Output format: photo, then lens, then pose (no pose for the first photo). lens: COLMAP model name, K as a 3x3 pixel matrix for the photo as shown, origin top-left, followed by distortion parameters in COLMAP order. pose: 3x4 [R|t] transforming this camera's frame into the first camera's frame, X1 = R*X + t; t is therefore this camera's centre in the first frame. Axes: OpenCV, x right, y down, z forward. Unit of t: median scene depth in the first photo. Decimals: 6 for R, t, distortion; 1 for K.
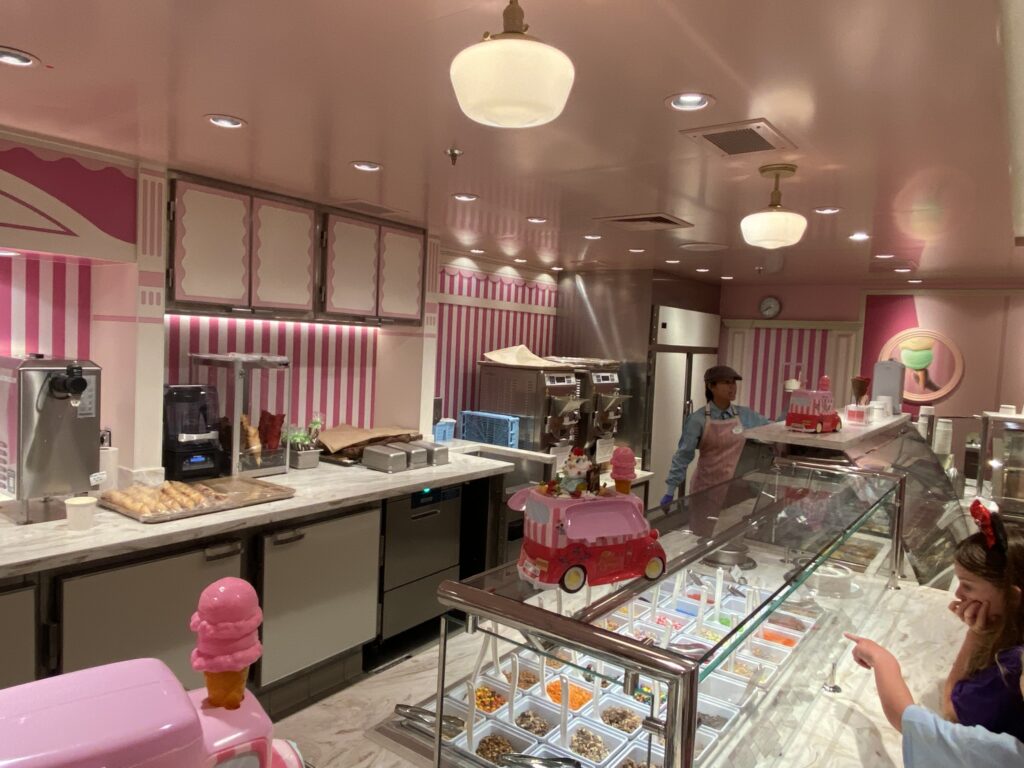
lens RADIAL K [[683.9, 0, 512.0], [0, 683.9, 384.0], [0, 0, 1]] dist [0.075284, -0.085058]
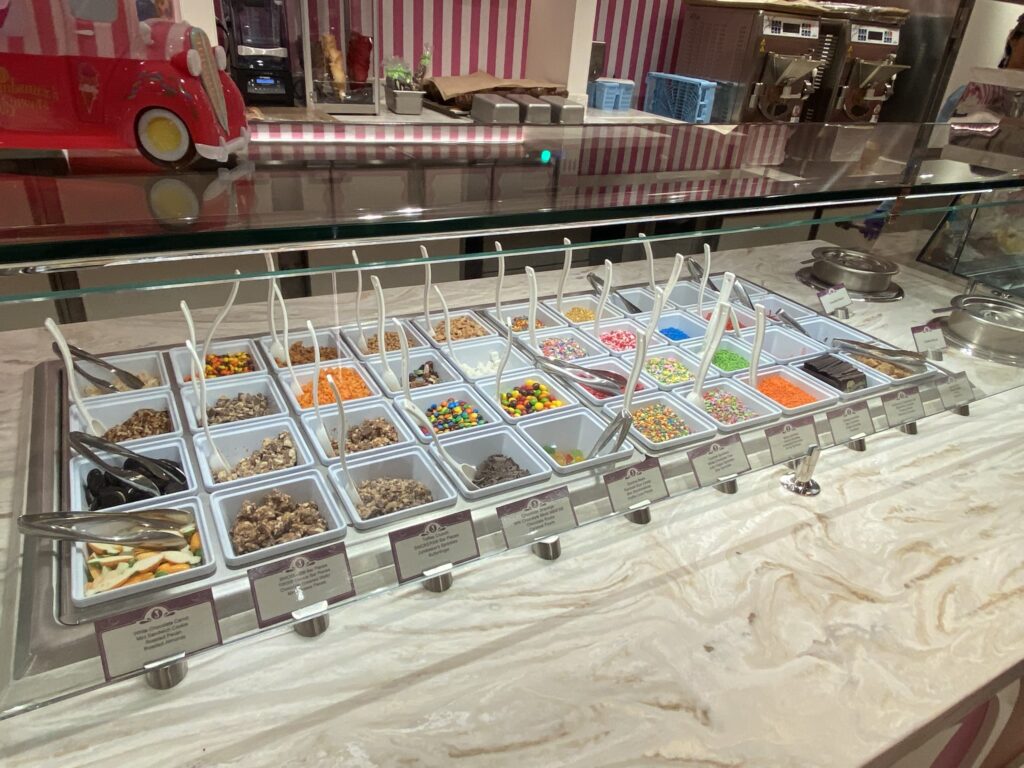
lens RADIAL K [[683.9, 0, 512.0], [0, 683.9, 384.0], [0, 0, 1]] dist [0.075284, -0.085058]
pose [[0.908881, 0.215602, -0.357004, 0.151325], [-0.056467, 0.911742, 0.406863, 0.054998], [0.413216, -0.349631, 0.840839, 0.167053]]
